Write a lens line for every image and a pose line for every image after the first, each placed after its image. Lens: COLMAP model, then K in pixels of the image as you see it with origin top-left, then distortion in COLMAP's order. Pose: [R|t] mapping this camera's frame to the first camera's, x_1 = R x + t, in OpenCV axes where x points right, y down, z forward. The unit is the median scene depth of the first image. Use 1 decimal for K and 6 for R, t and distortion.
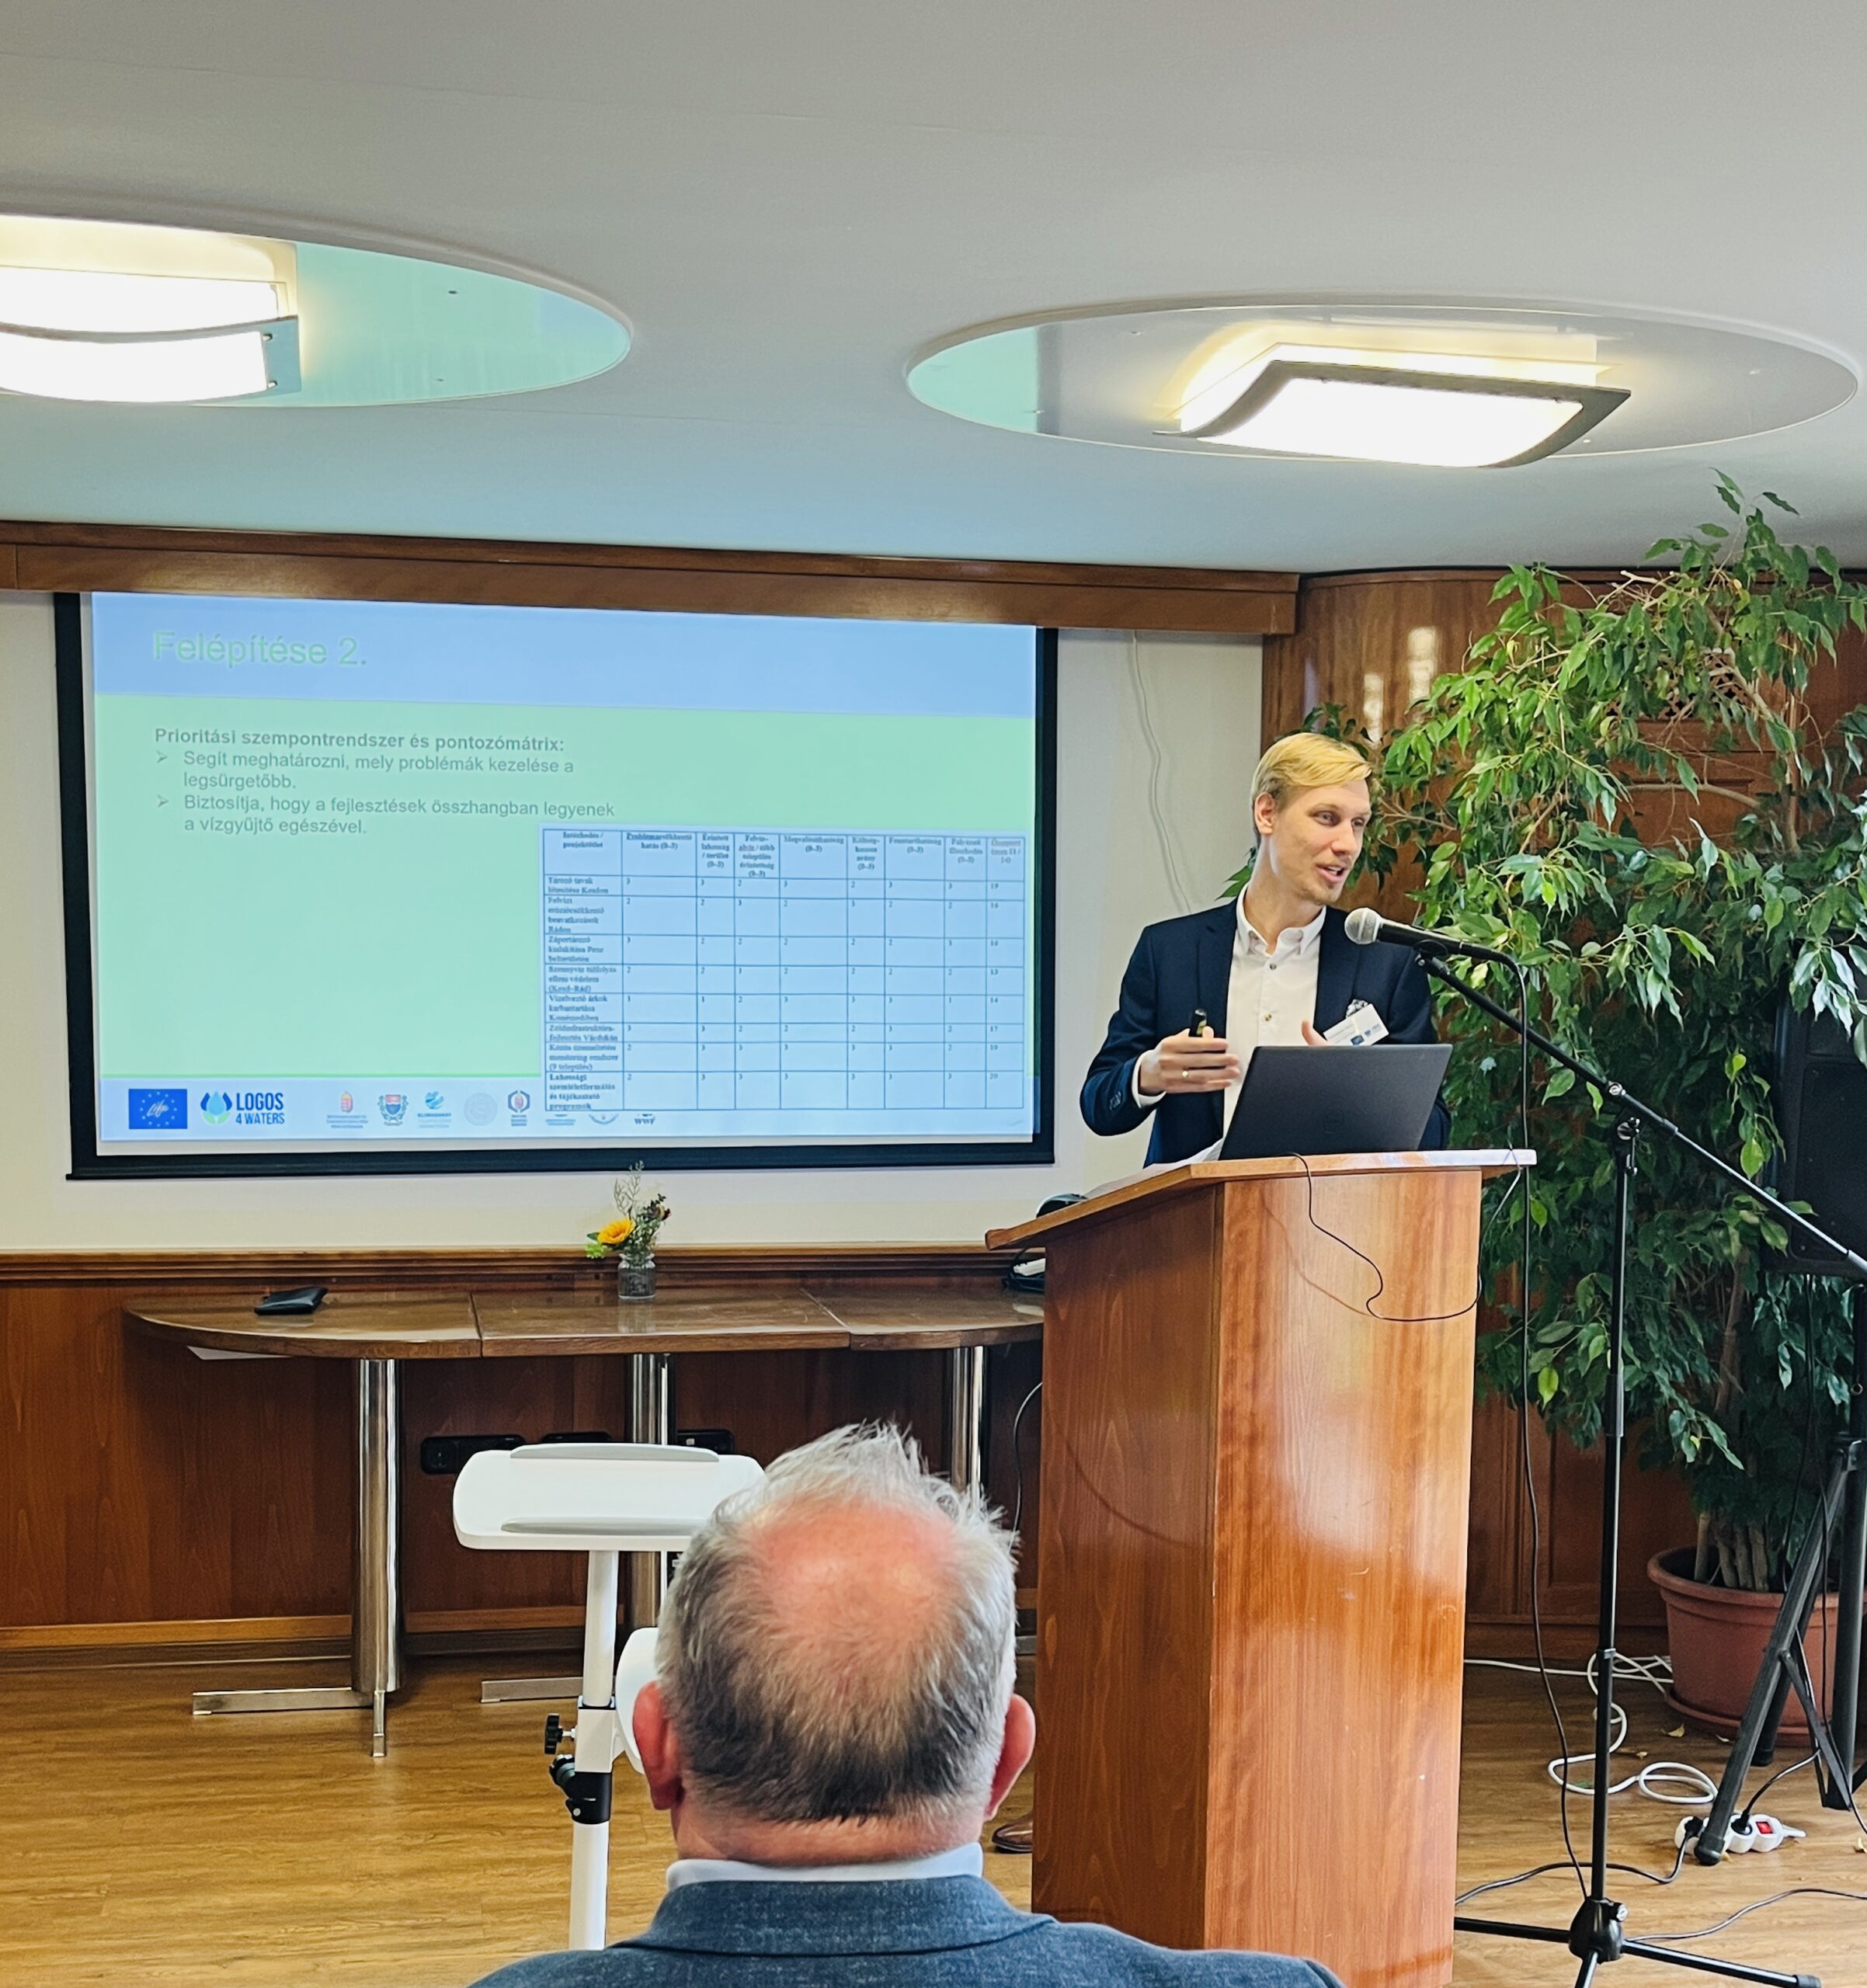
lens RADIAL K [[2511.2, 0, 941.0], [0, 2511.2, 1192.6], [0, 0, 1]] dist [0.041137, 0.000000]
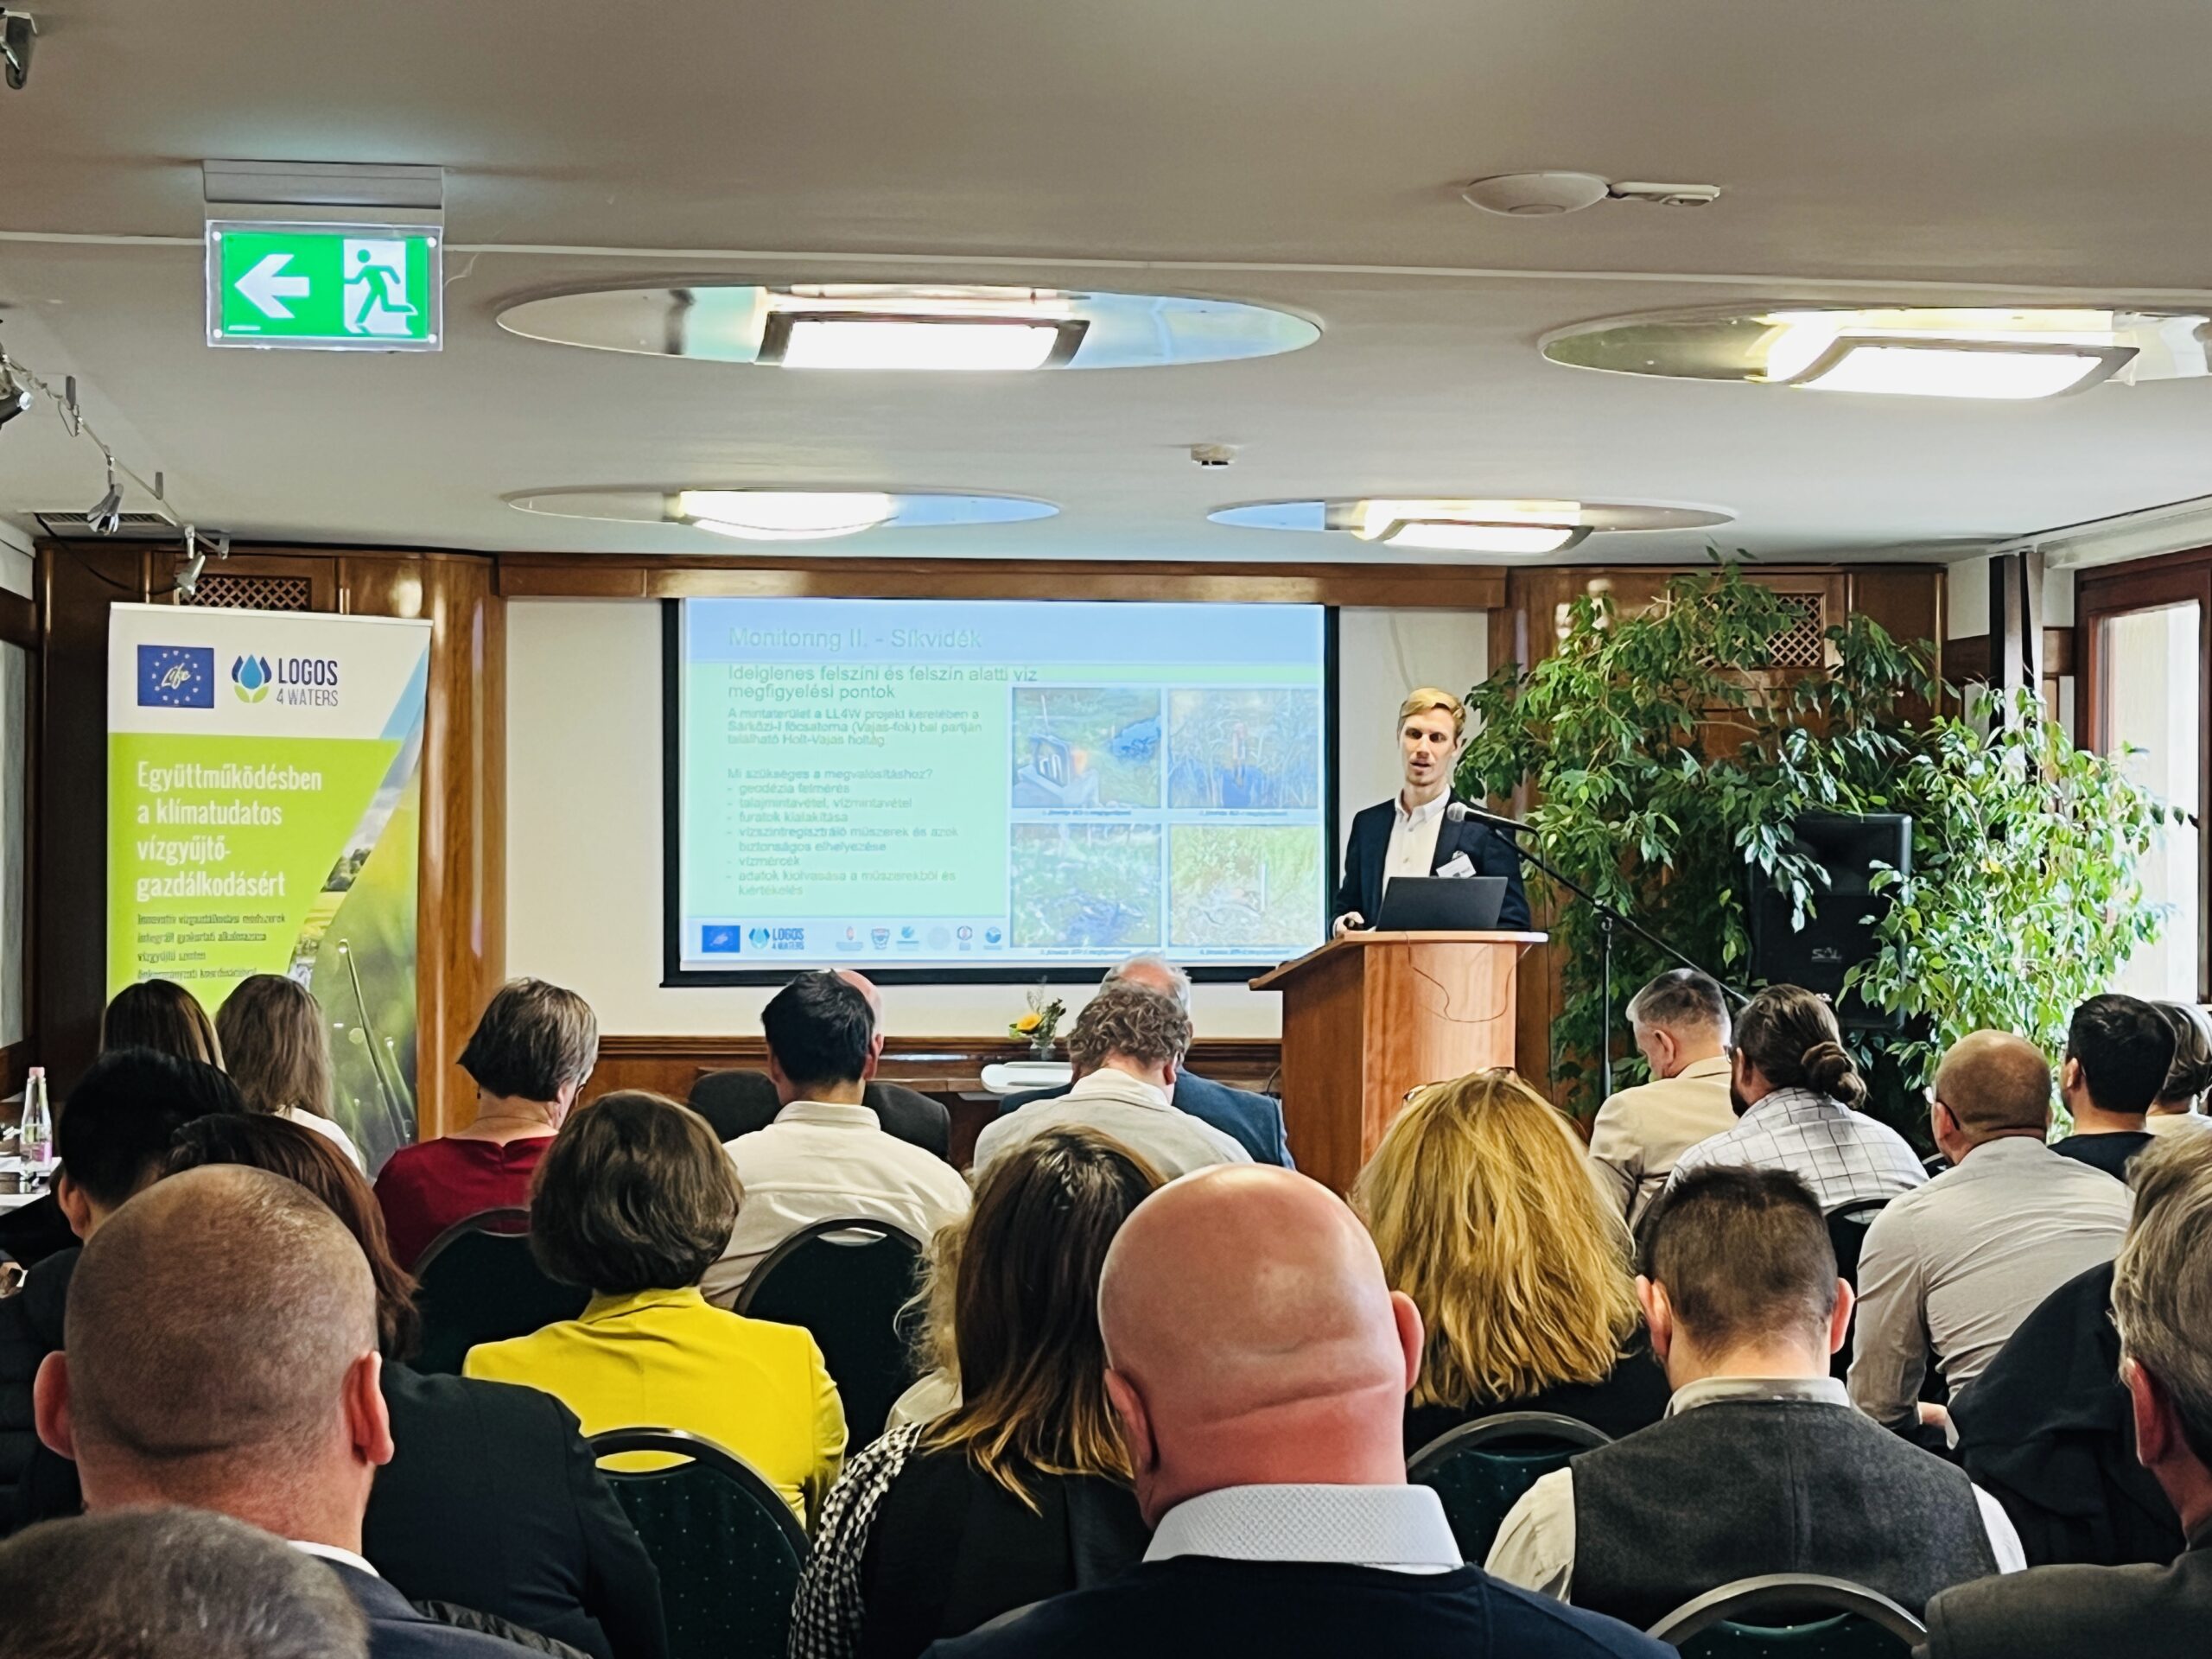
lens RADIAL K [[3802.2, 0, 1117.5], [0, 3802.2, 829.1], [0, 0, 1]] dist [0.114551, 0.000000]
pose [[0.996825, -0.004629, -0.079491, 0.097534], [-0.003250, 0.995111, -0.098707, 0.122261], [0.079559, 0.098652, 0.991937, -1.198783]]
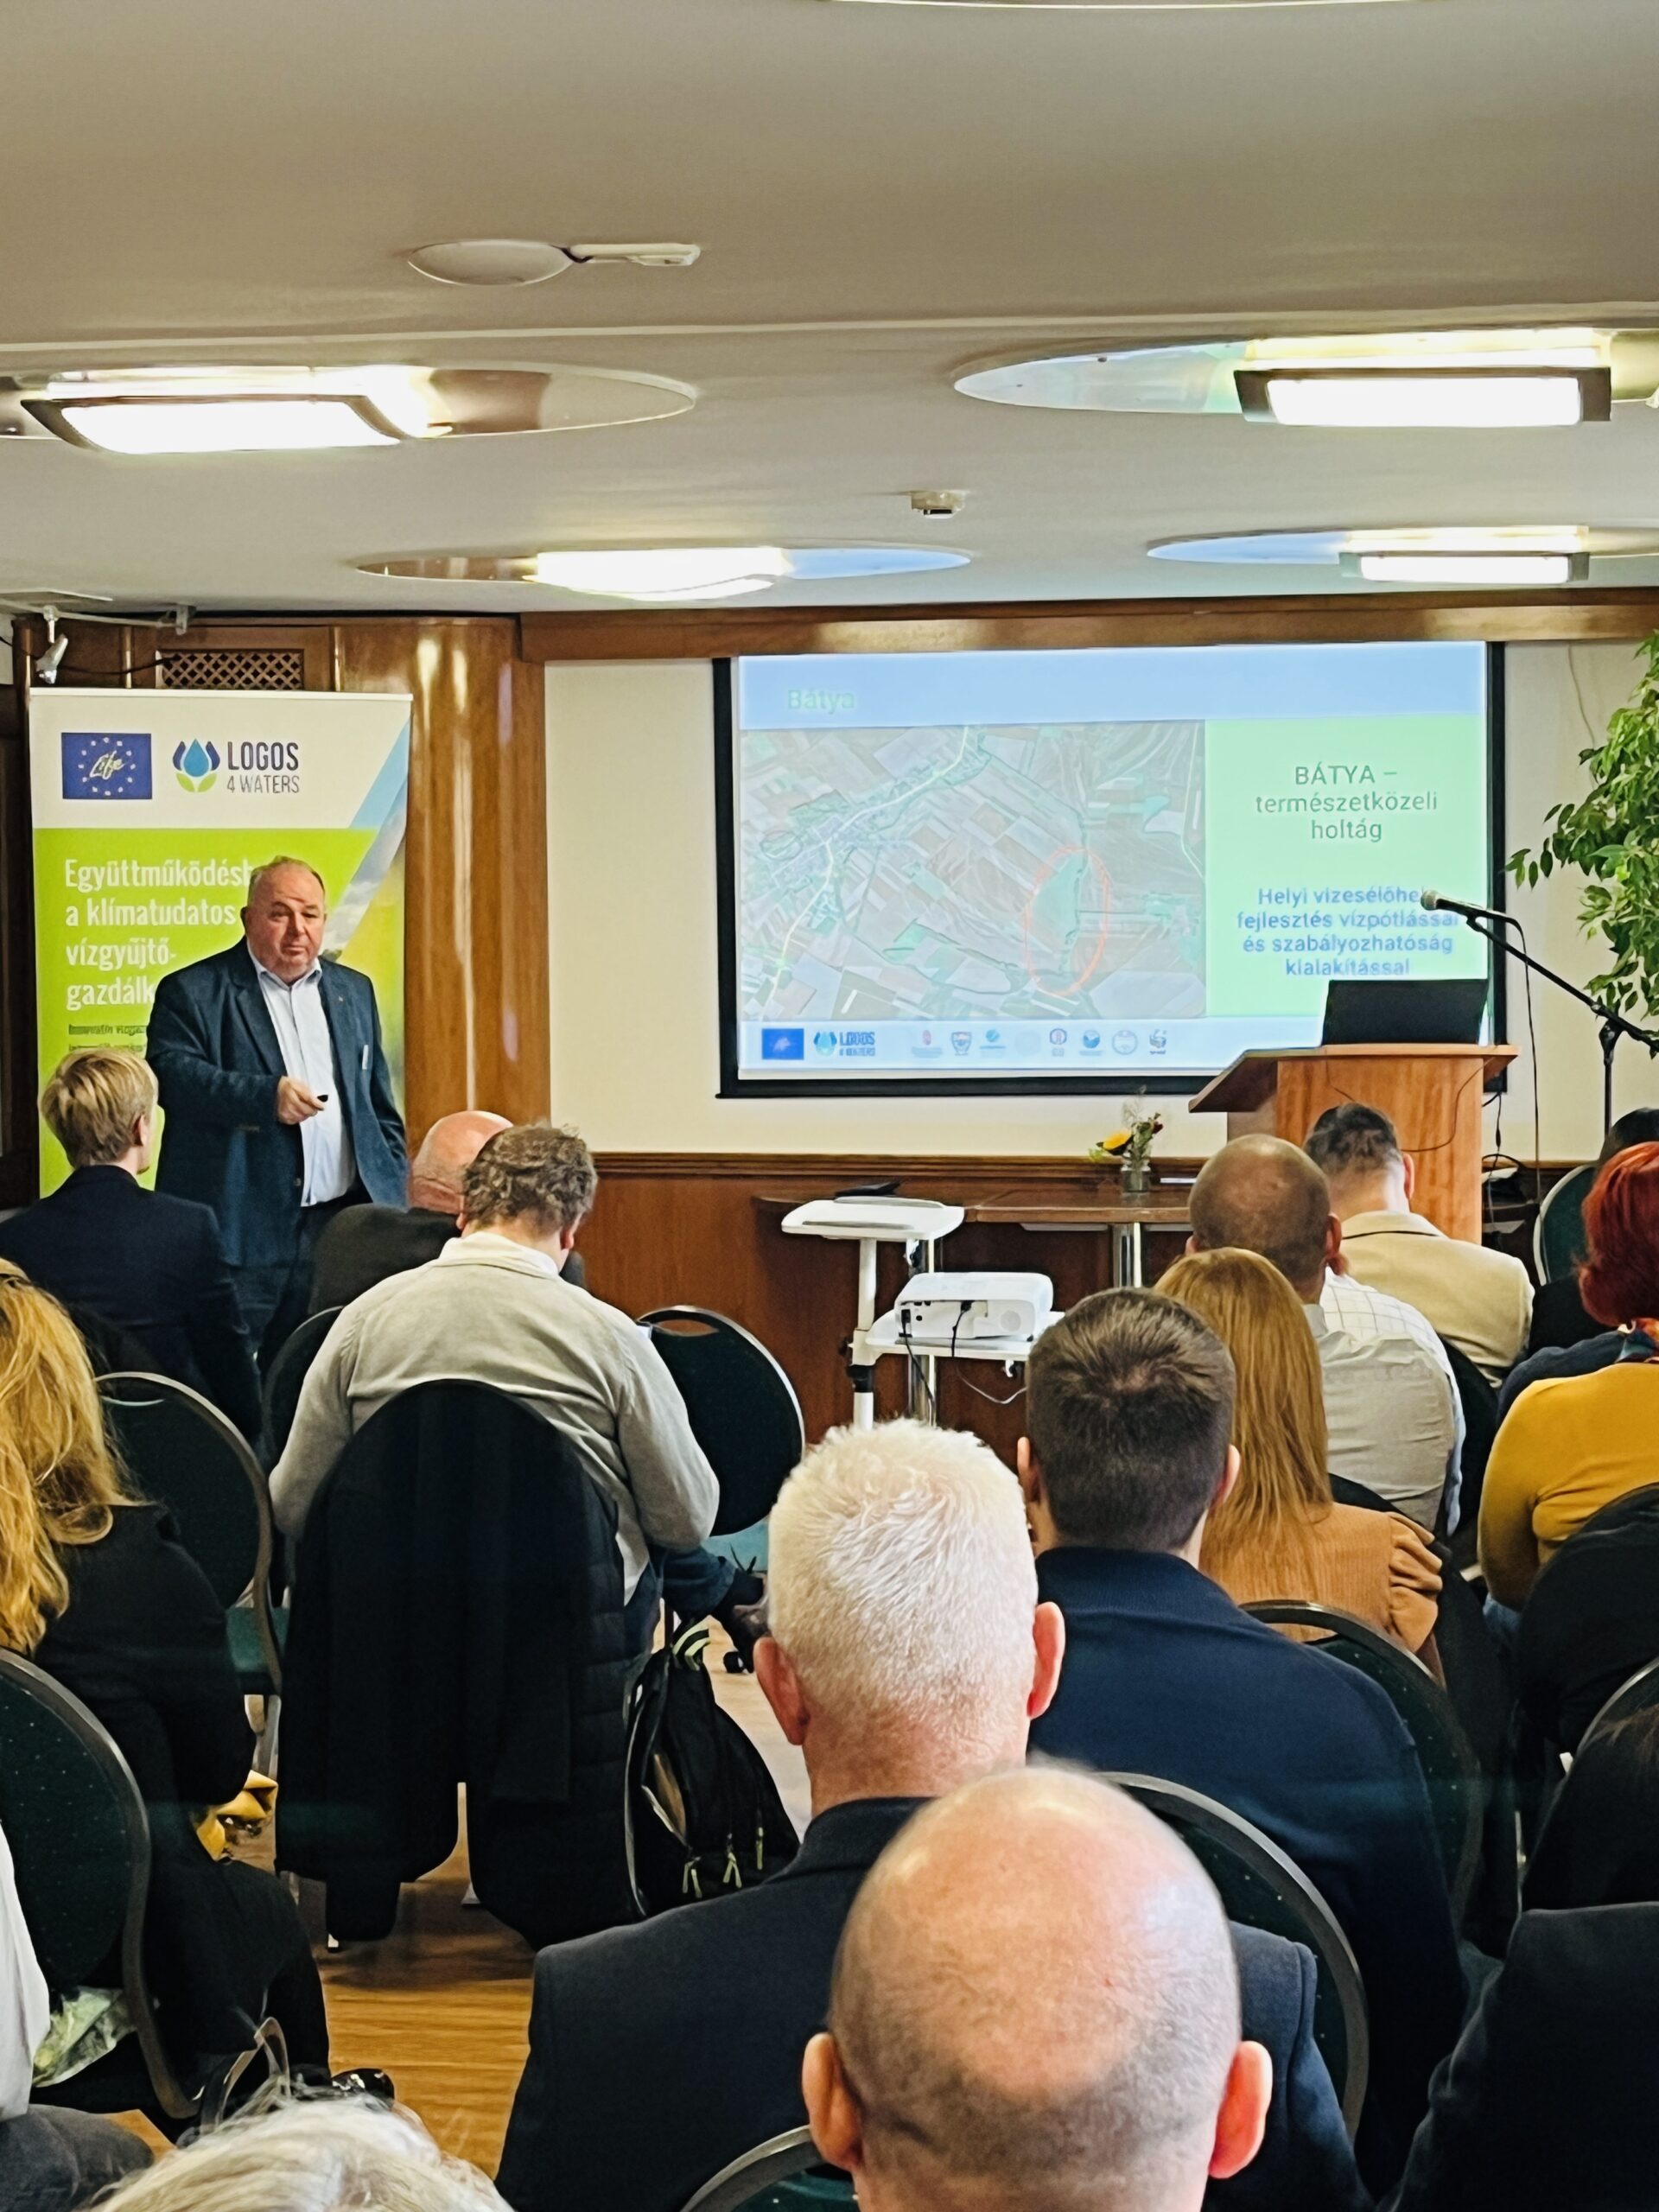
lens RADIAL K [[4542.3, 0, 842.1], [0, 4542.3, 1121.0], [0, 0, 1]] dist [0.117436, 0.000000]
pose [[0.925903, 0.003072, -0.377749, 0.605237], [-0.019183, 0.999059, -0.038893, 0.097417], [0.377274, 0.043257, 0.925091, -1.157458]]
